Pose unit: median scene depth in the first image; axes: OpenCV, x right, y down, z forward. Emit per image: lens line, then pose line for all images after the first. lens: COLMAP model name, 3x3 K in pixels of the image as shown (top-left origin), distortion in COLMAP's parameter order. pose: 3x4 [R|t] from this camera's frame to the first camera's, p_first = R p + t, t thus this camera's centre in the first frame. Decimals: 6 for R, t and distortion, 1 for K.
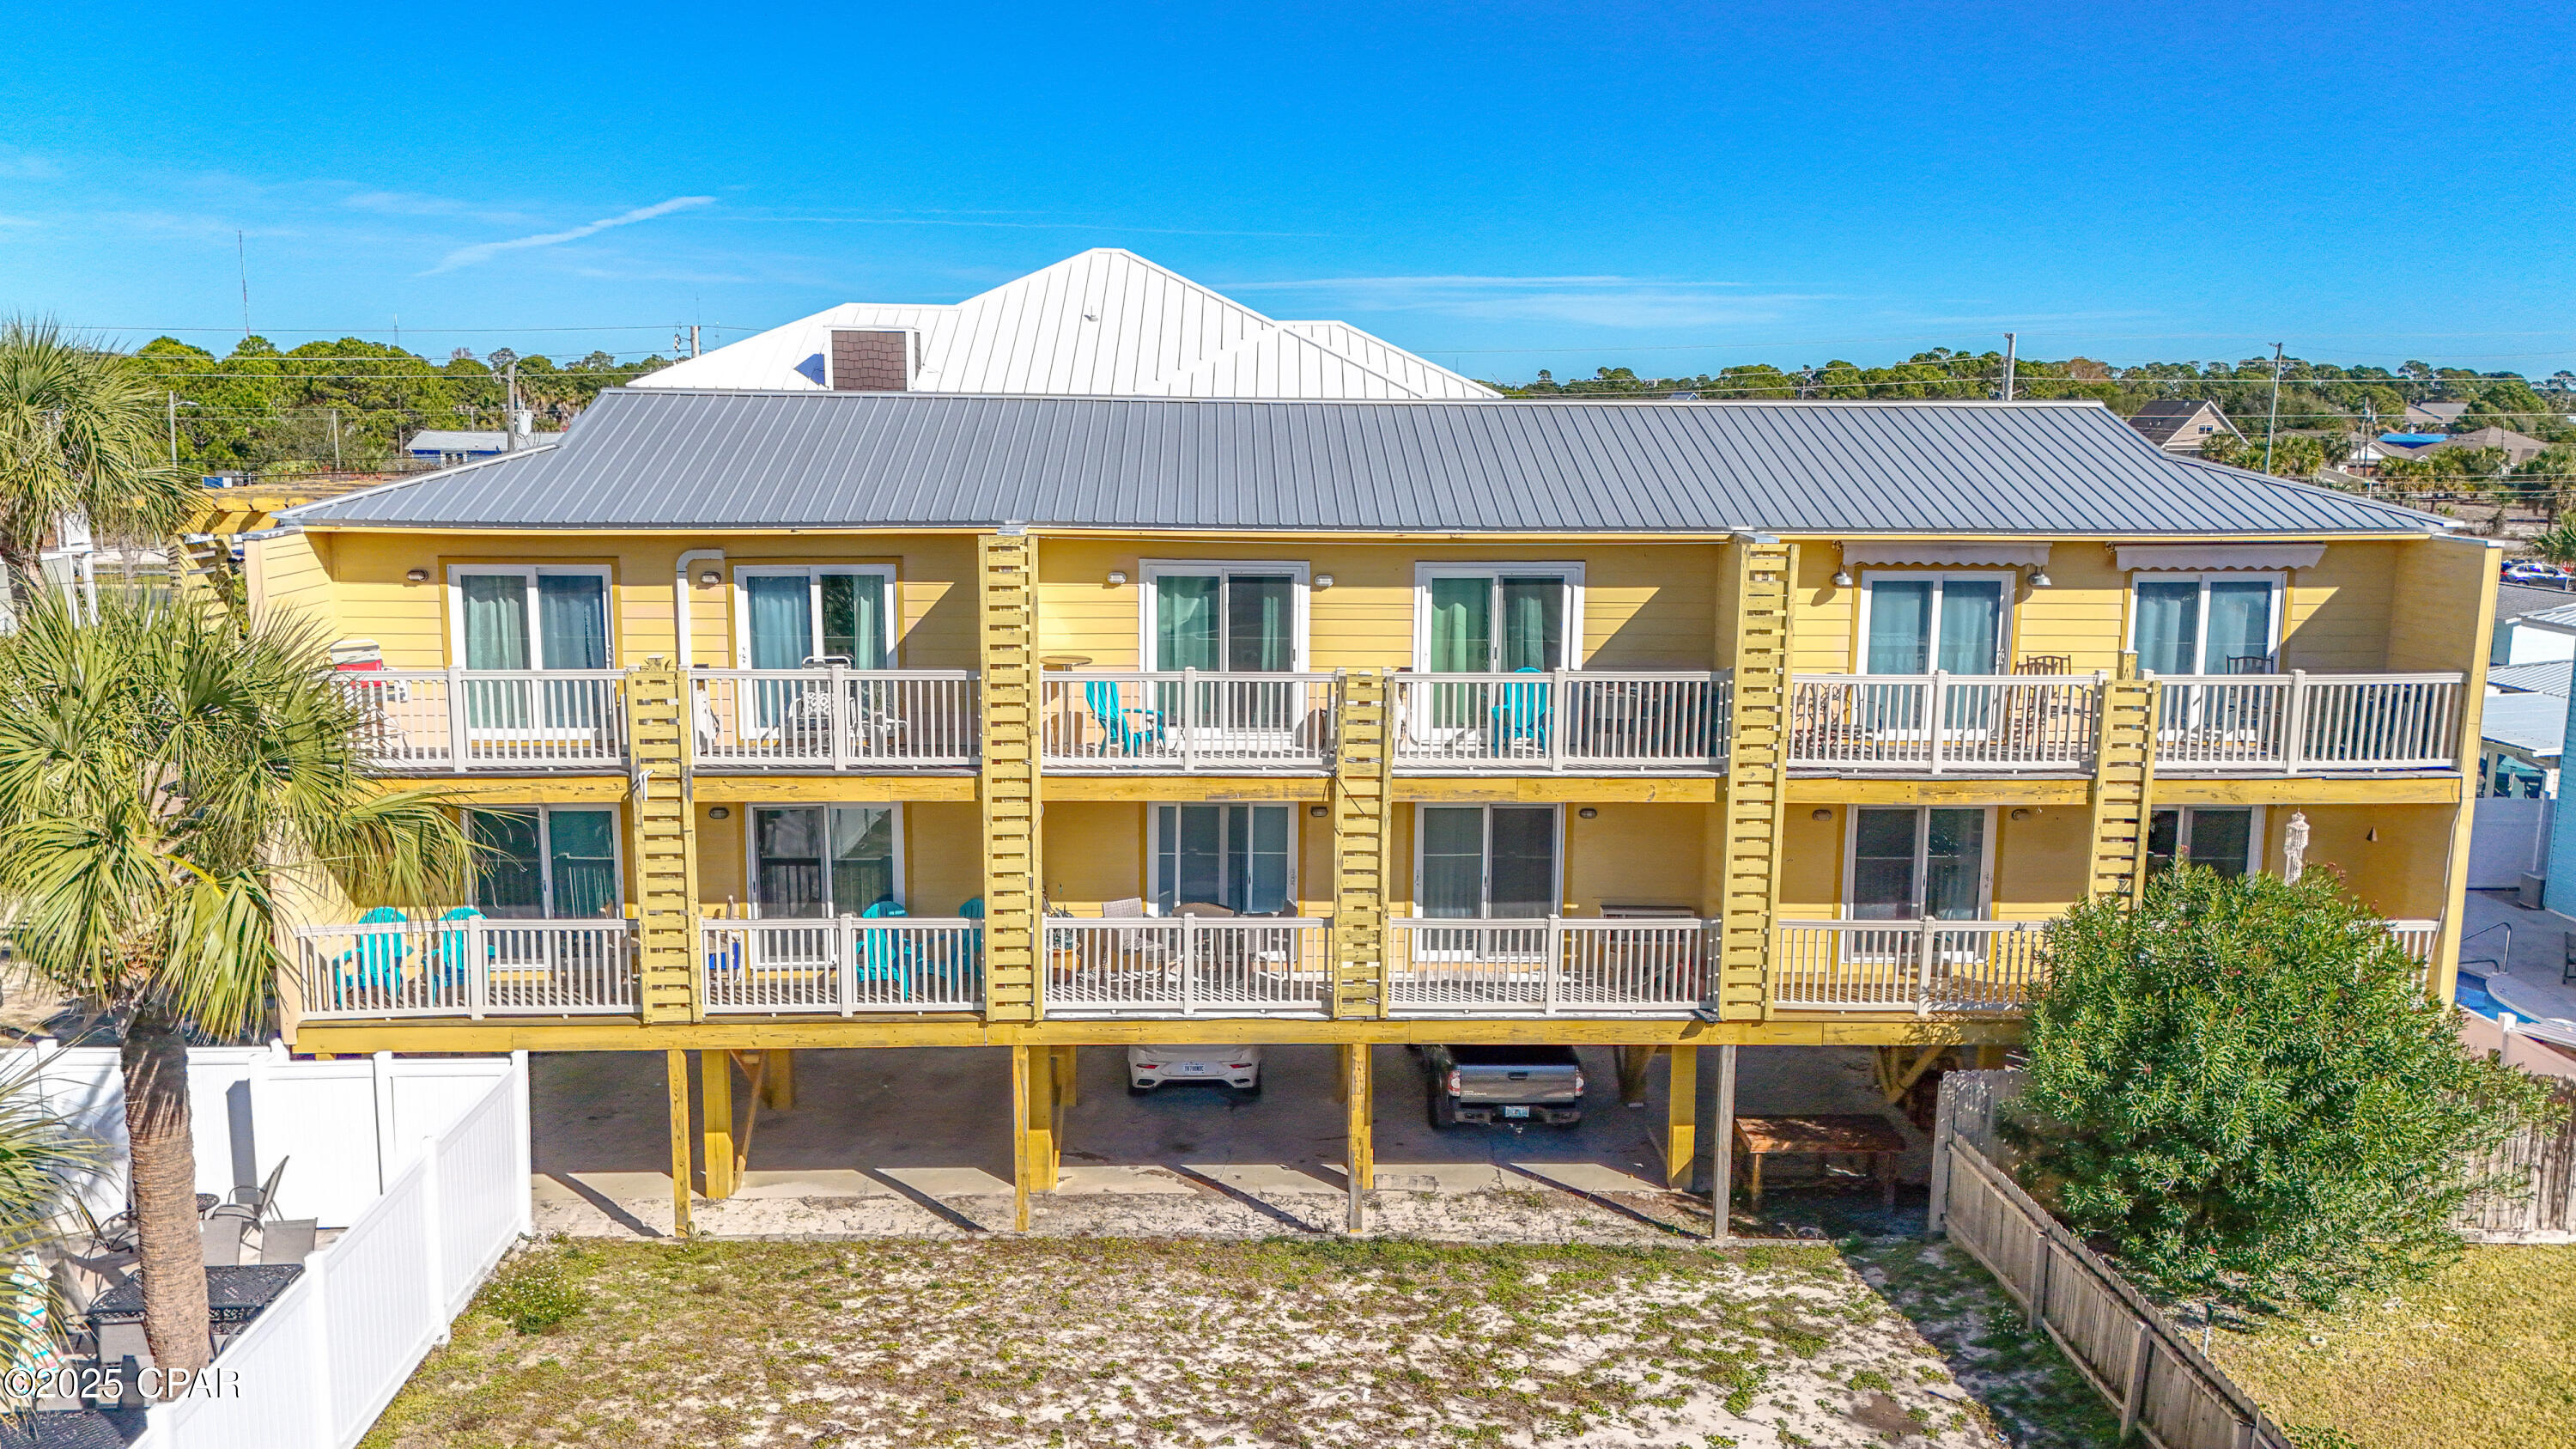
lens RADIAL K [[1937.1, 0, 1288.0], [0, 1937.1, 724.5], [0, 0, 1]] dist [0.049693, -0.001993]
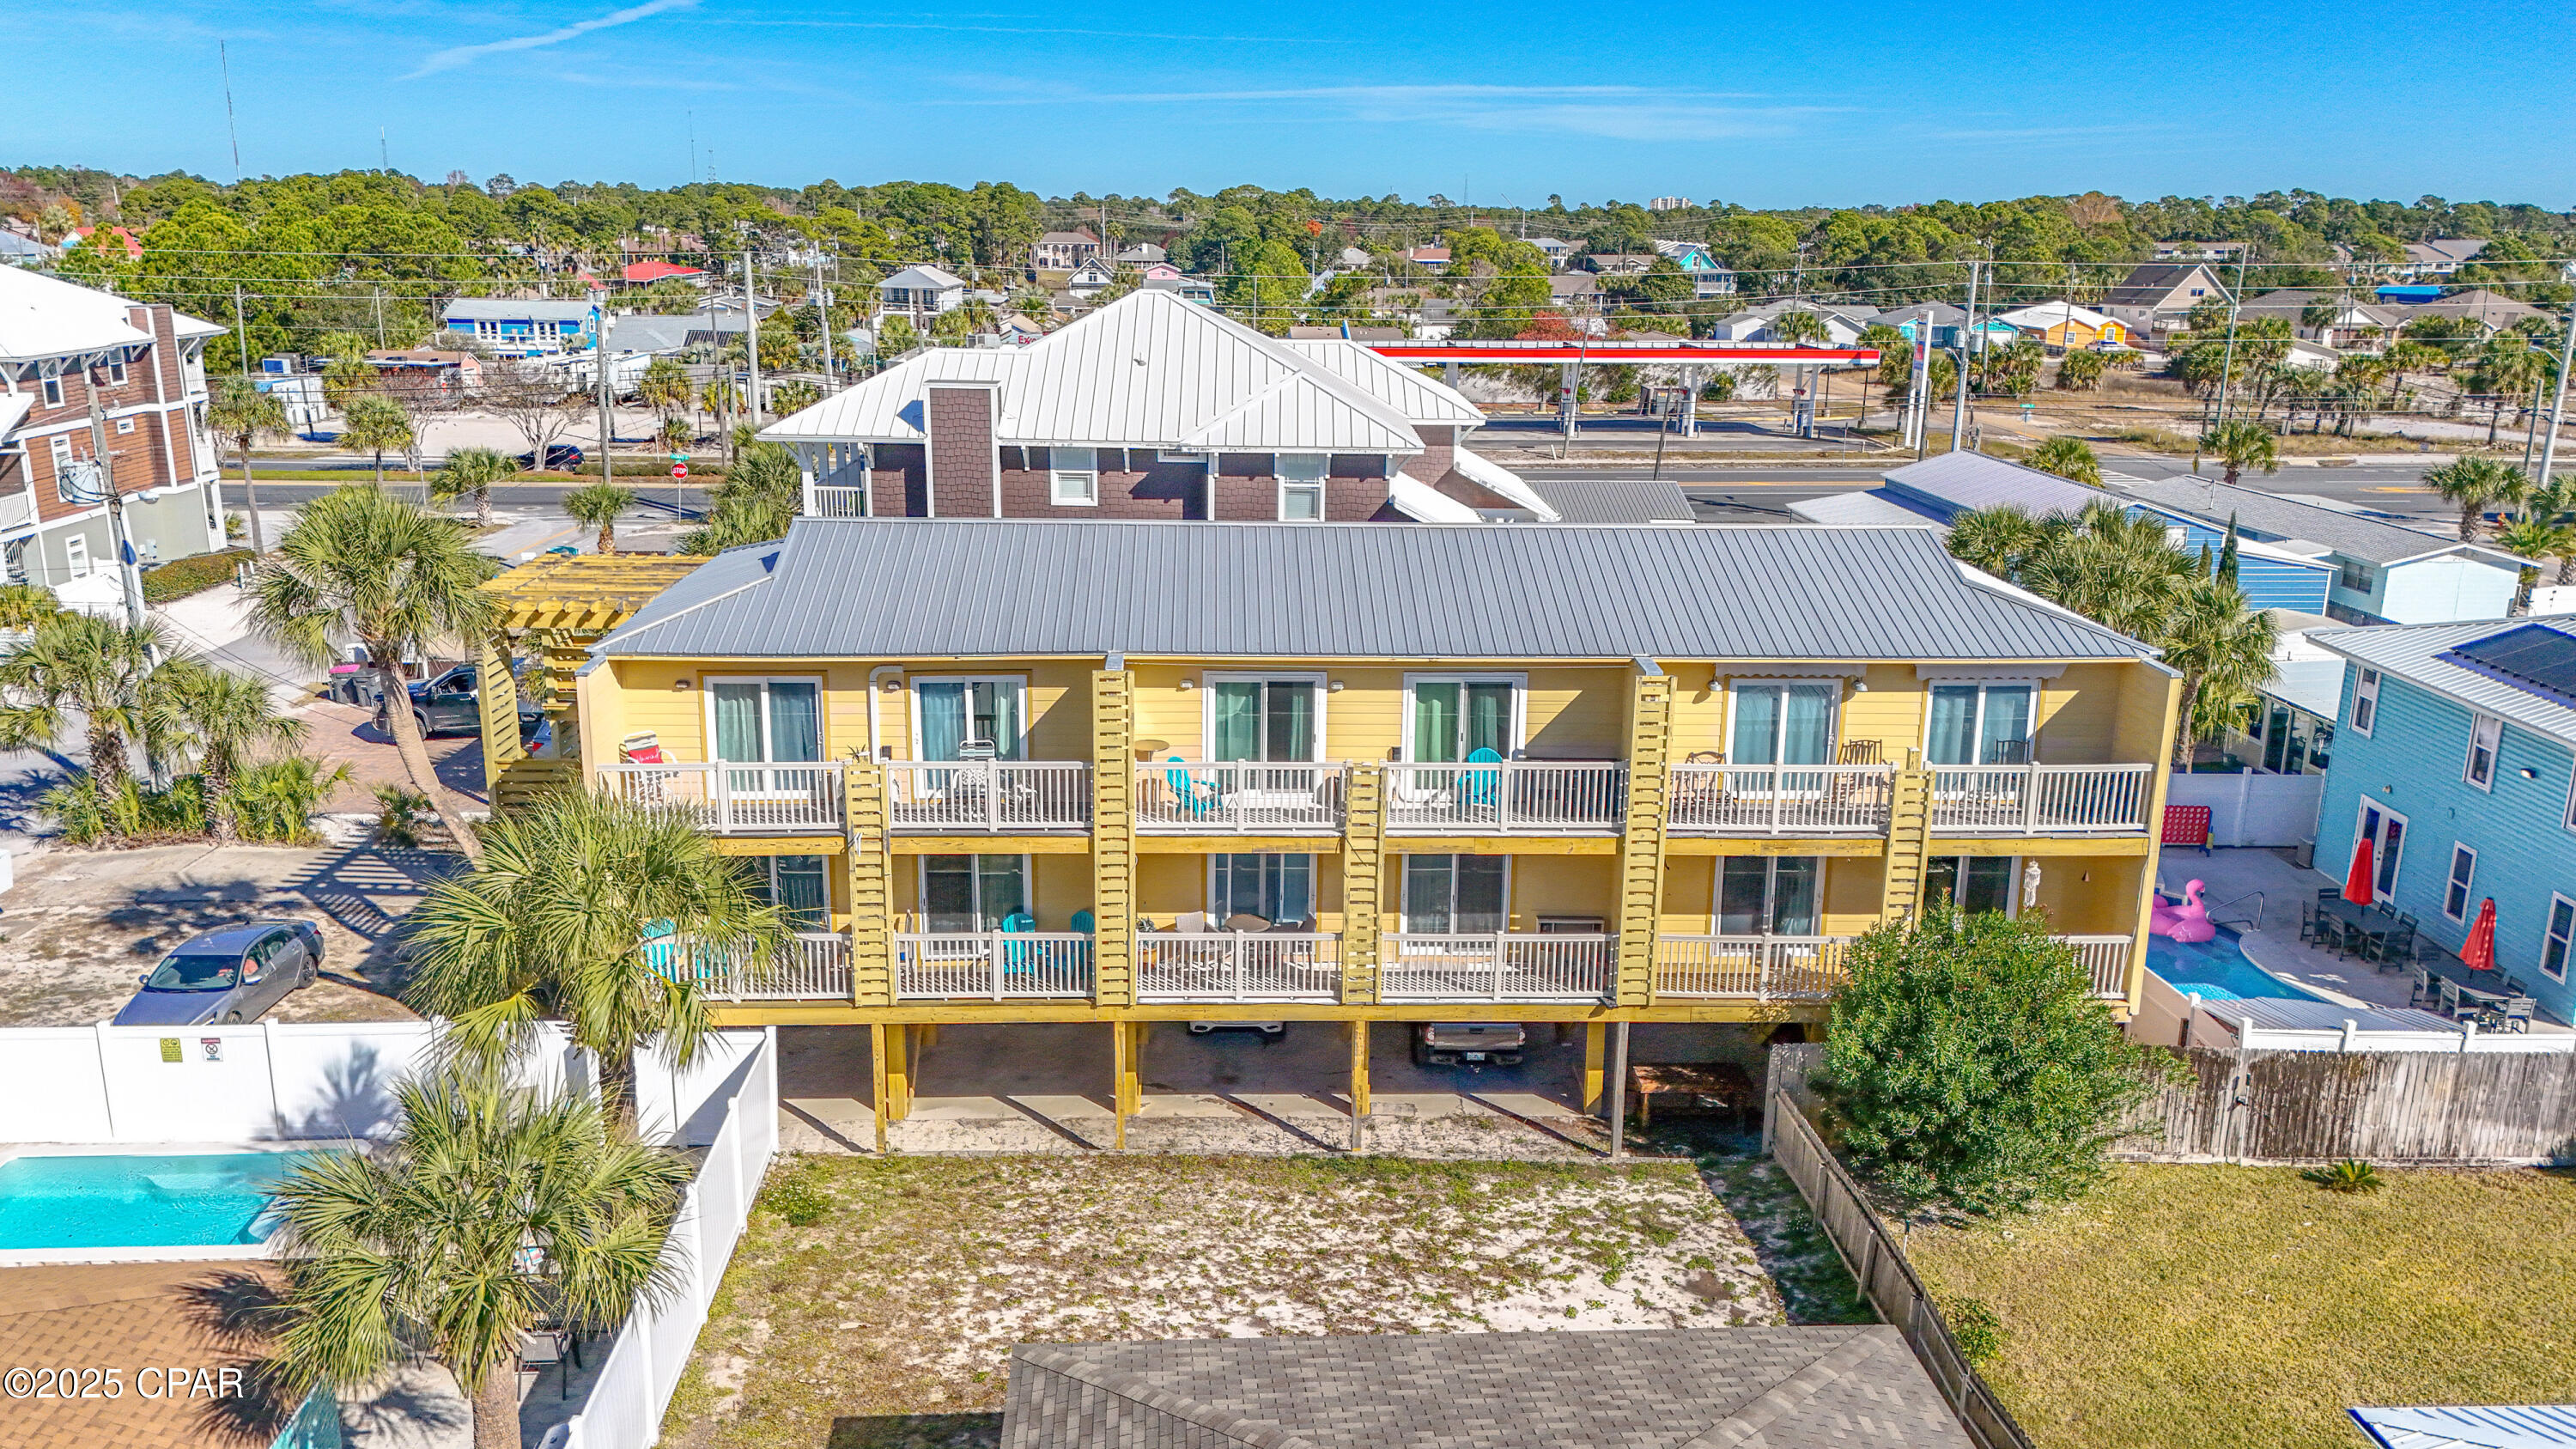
lens RADIAL K [[1944.6, 0, 1288.0], [0, 1944.6, 724.5], [0, 0, 1]] dist [0.091201, -0.079711]
pose [[0.999990, 0.004388, -0.001171, -0.015194], [-0.004260, 0.995678, 0.092773, -0.182499], [0.001573, -0.092767, 0.995687, -0.392587]]
